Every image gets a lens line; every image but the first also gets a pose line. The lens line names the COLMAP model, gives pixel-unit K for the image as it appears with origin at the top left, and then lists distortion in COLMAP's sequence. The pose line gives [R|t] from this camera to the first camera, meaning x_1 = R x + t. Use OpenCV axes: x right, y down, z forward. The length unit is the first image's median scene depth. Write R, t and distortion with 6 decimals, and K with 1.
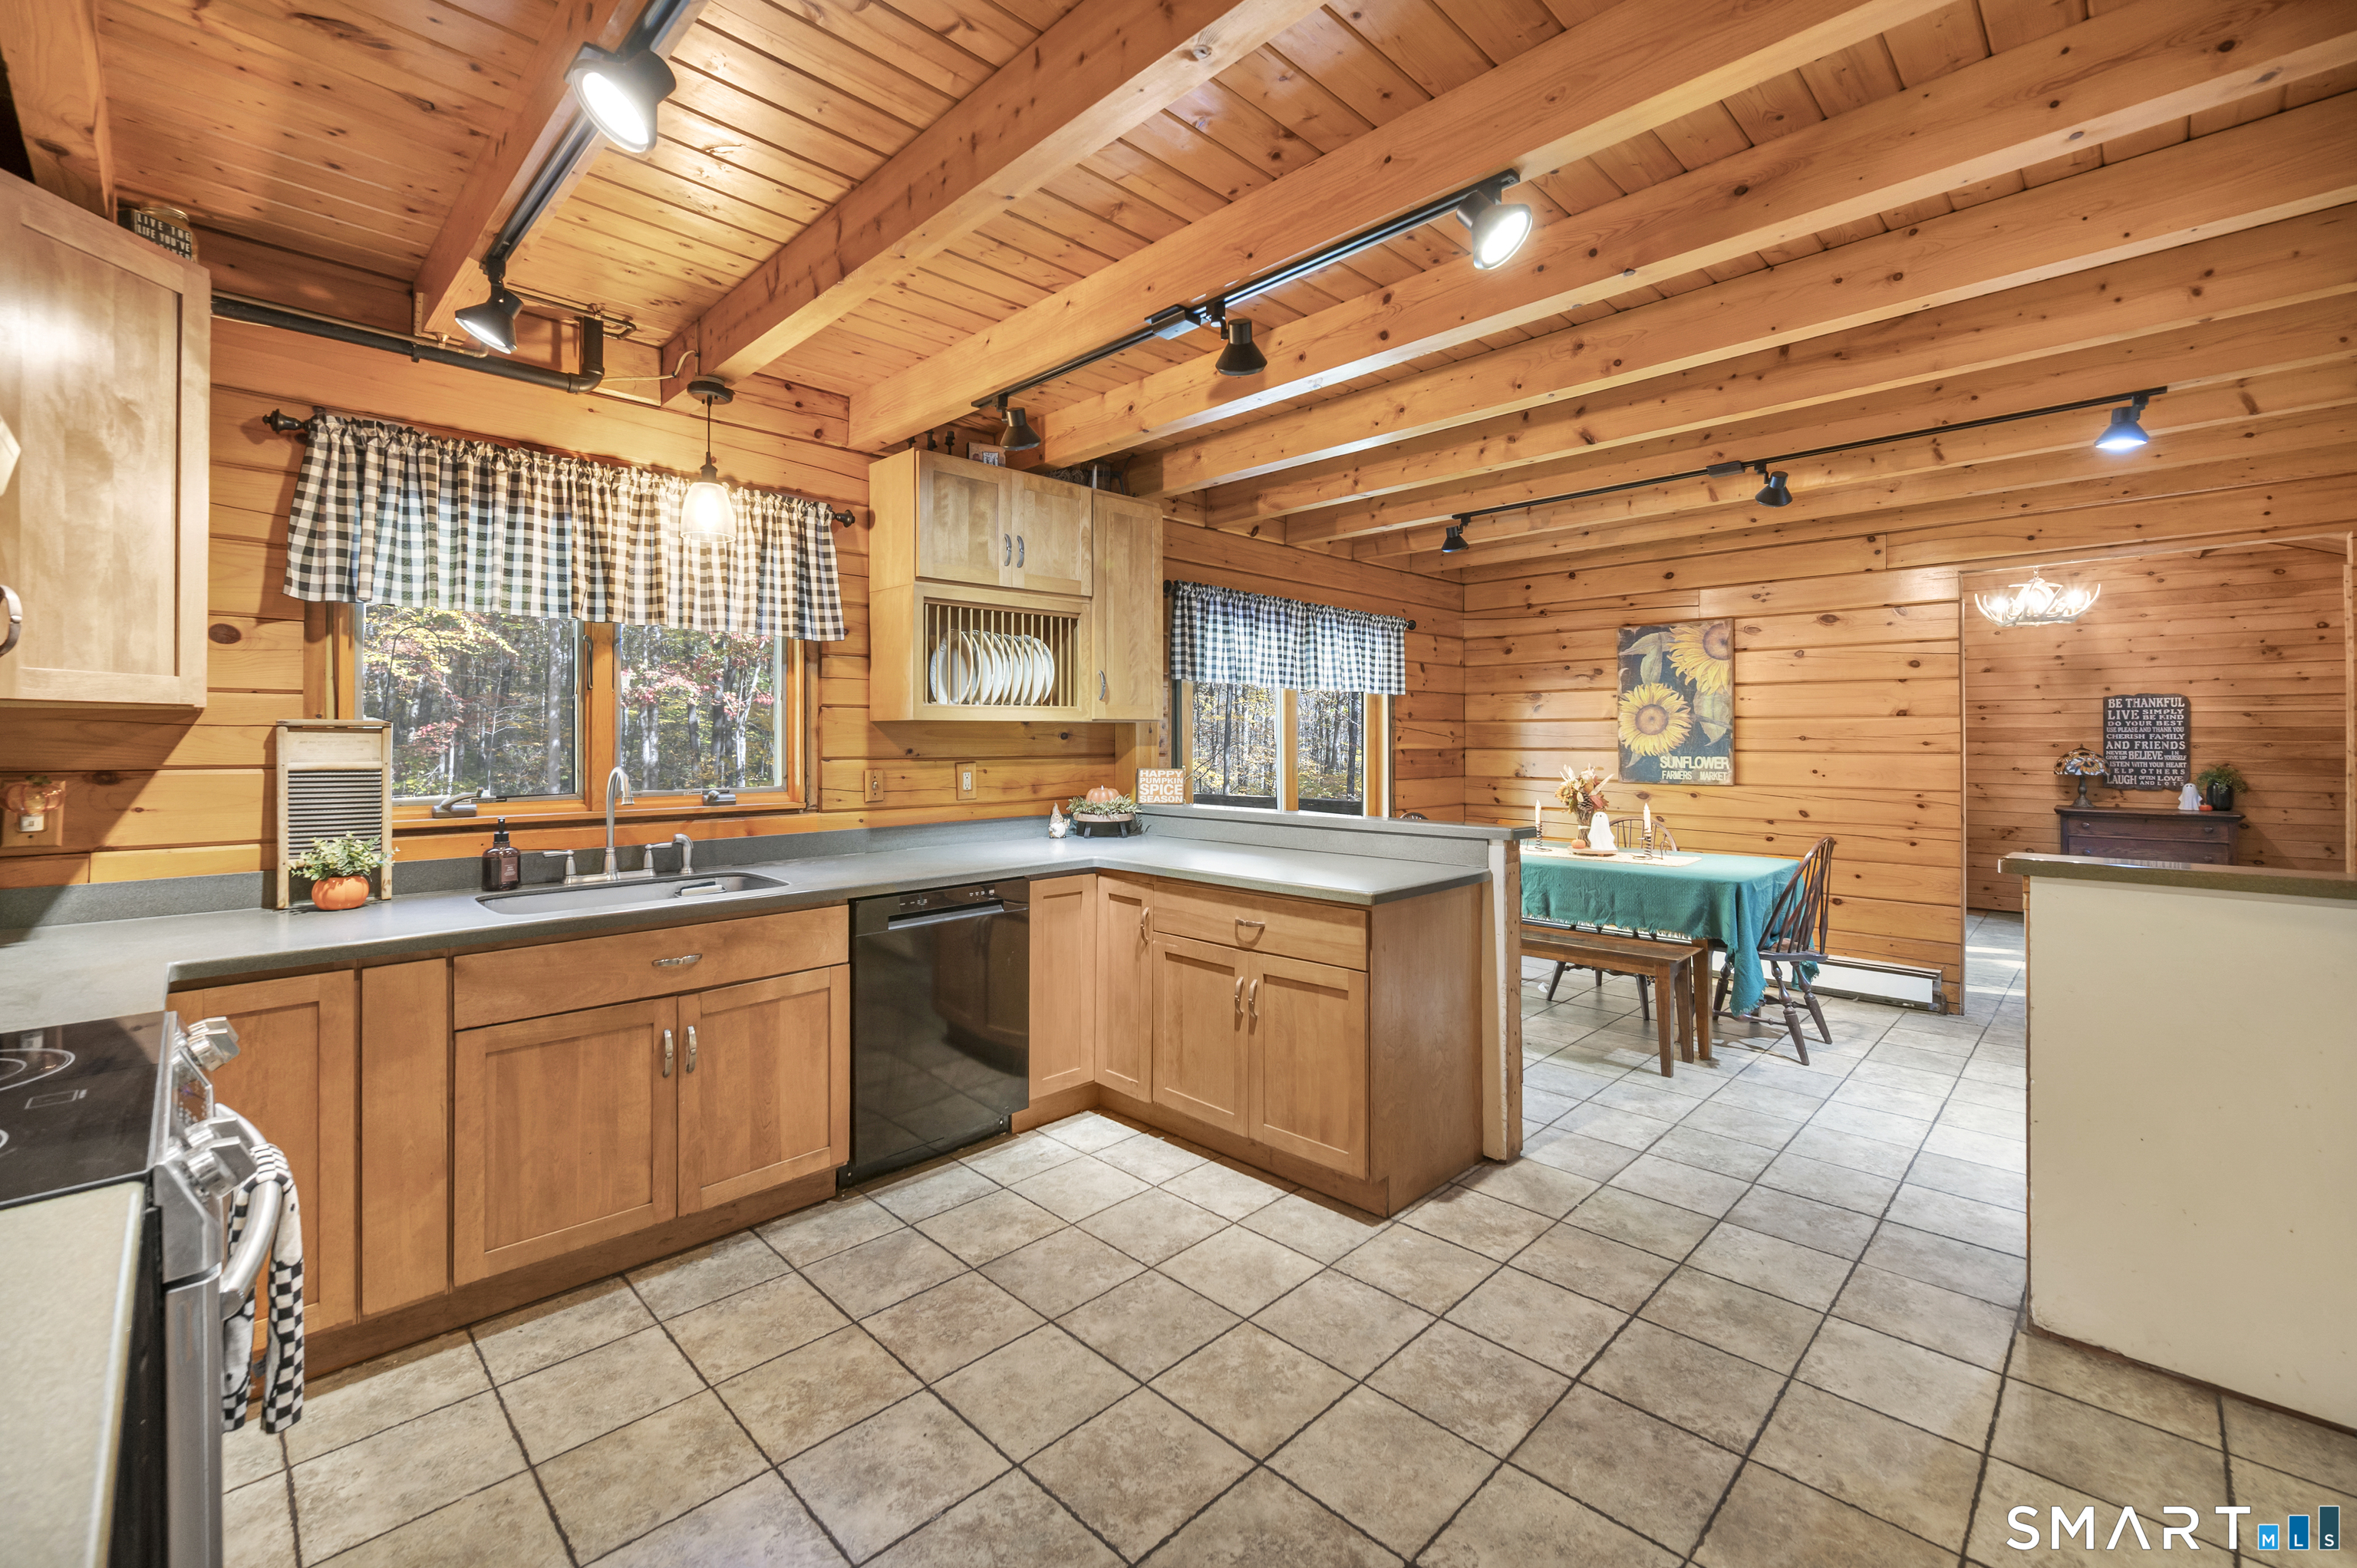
lens RADIAL K [[939.3, 0, 1187.7], [0, 939.3, 747.1], [0, 0, 1]] dist [-0.000463, 0.000006]
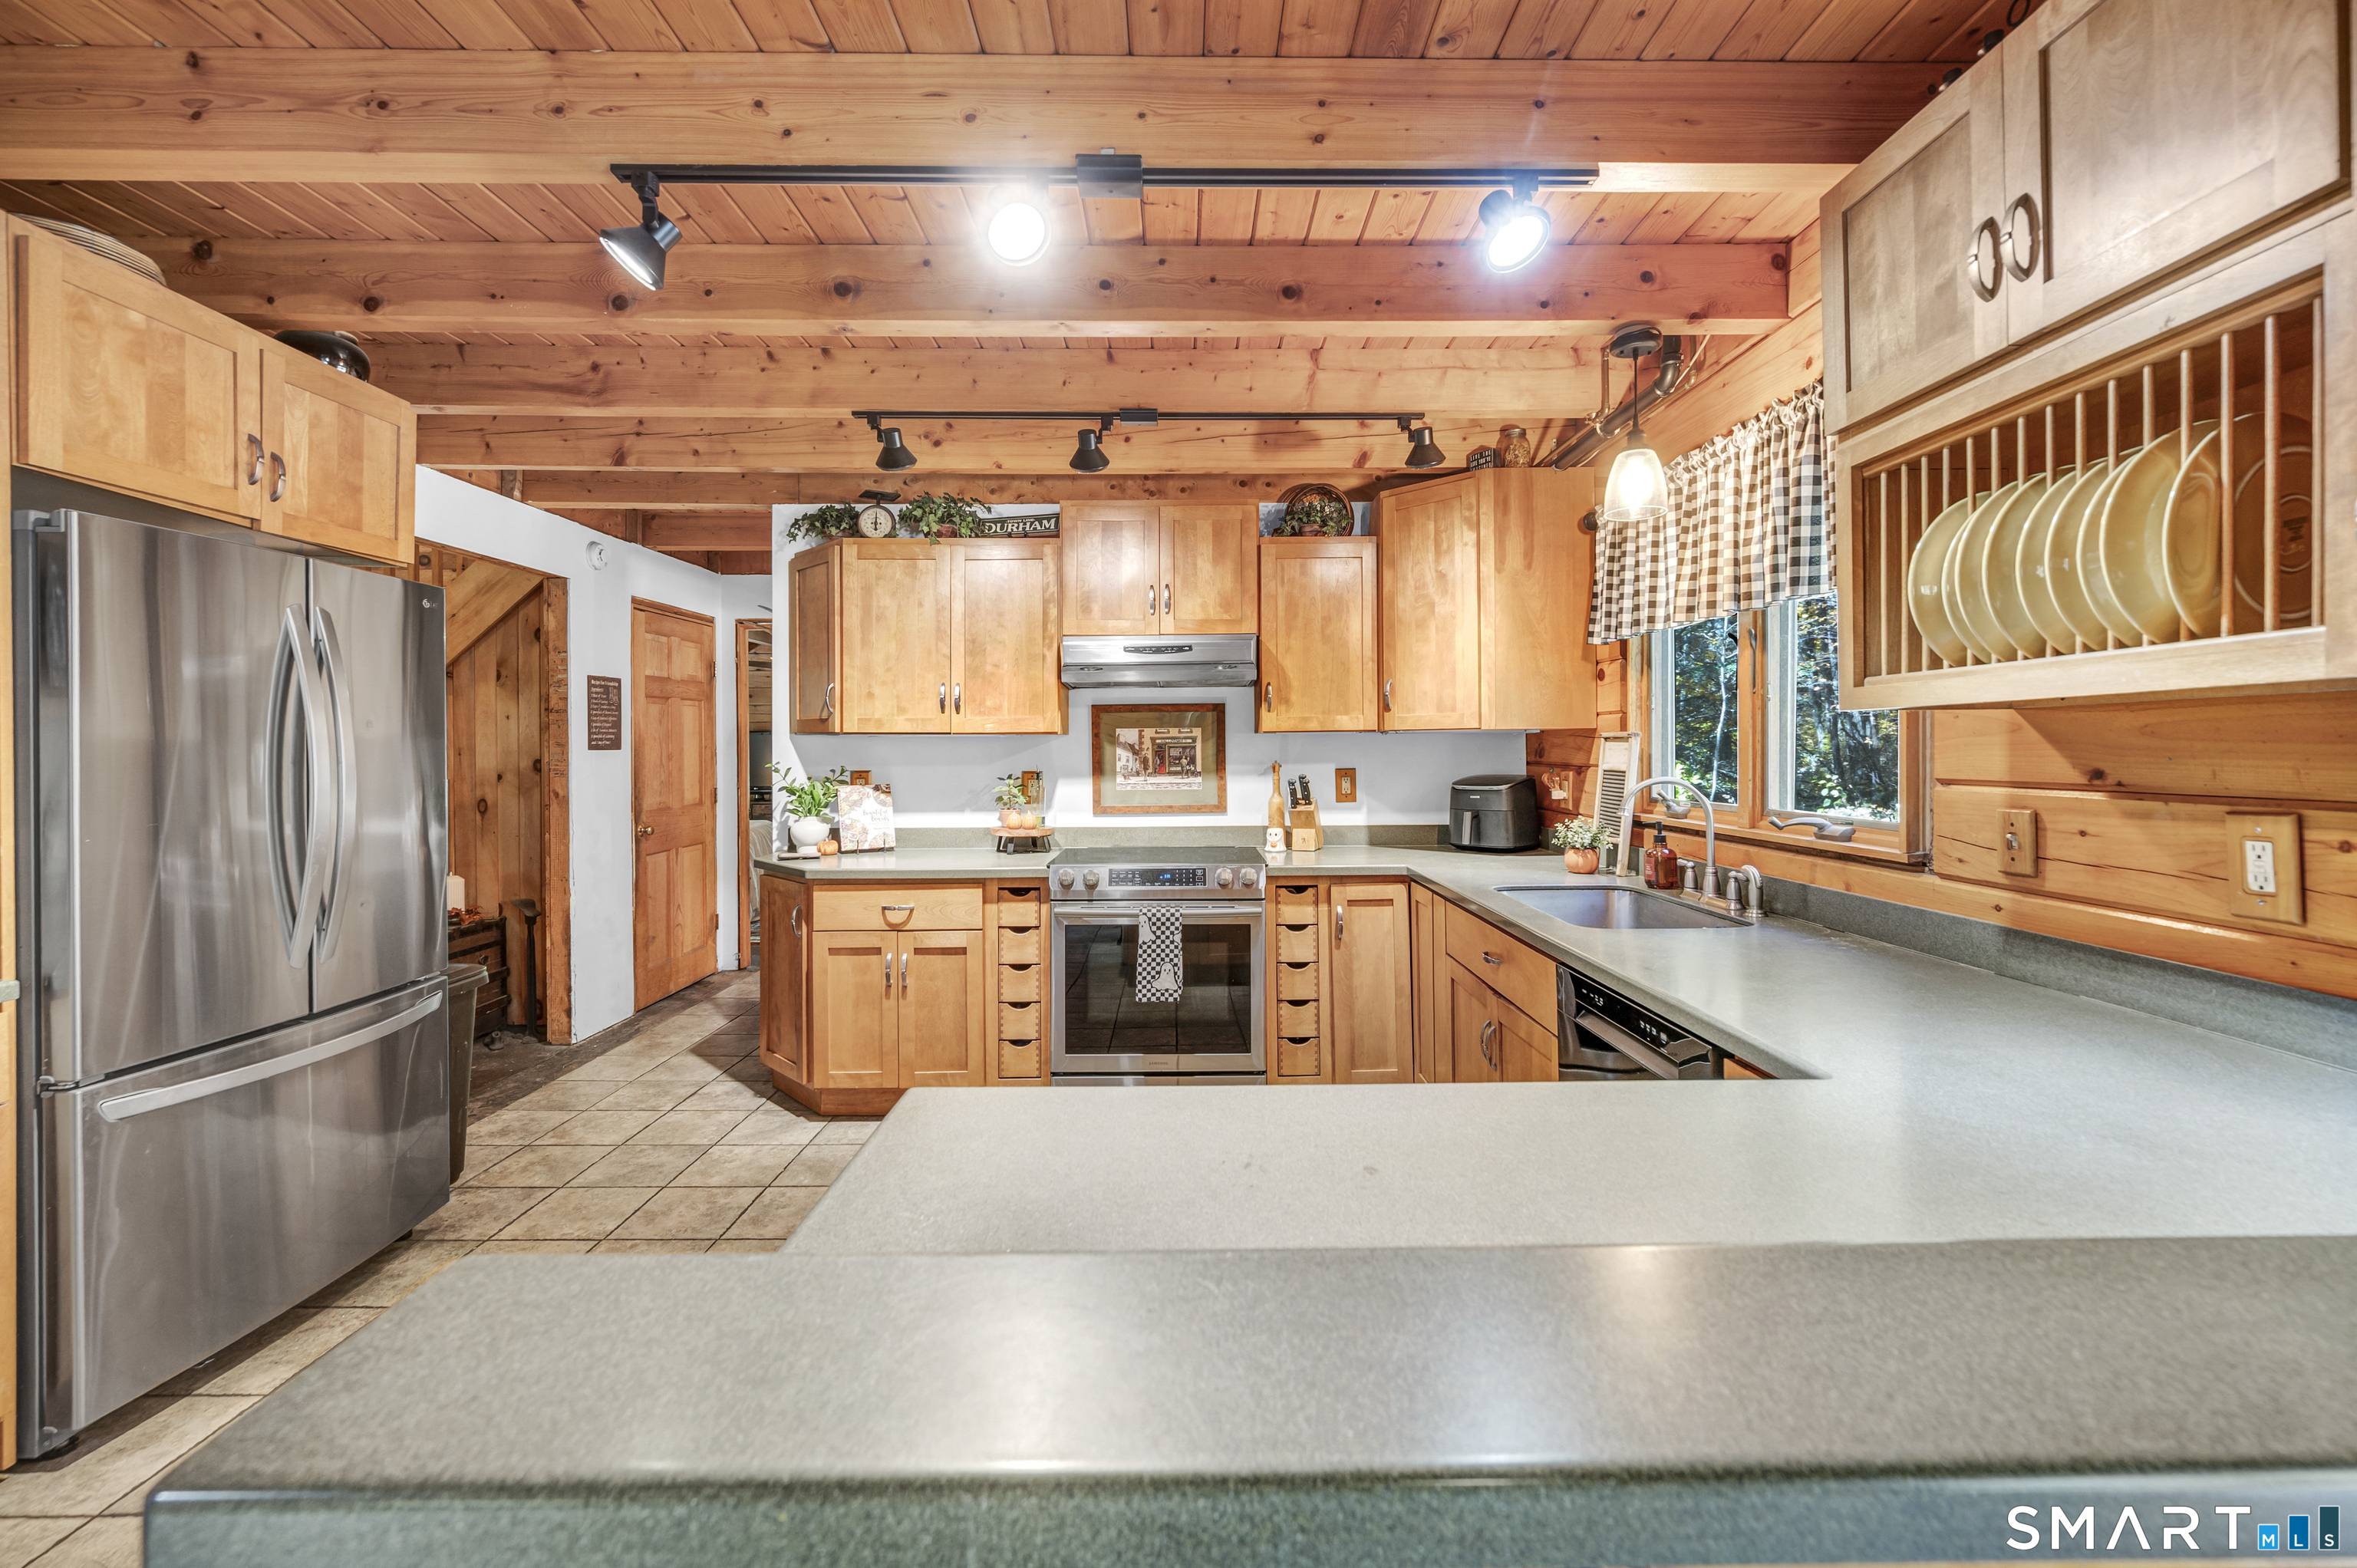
lens RADIAL K [[939.3, 0, 1187.7], [0, 939.3, 747.1], [0, 0, 1]] dist [-0.000463, 0.000006]
pose [[-0.720098, 0.001610, -0.693870, 0.317167], [-0.000835, 0.999995, 0.003187, -0.009084], [0.693872, 0.002874, -0.720093, 1.061441]]
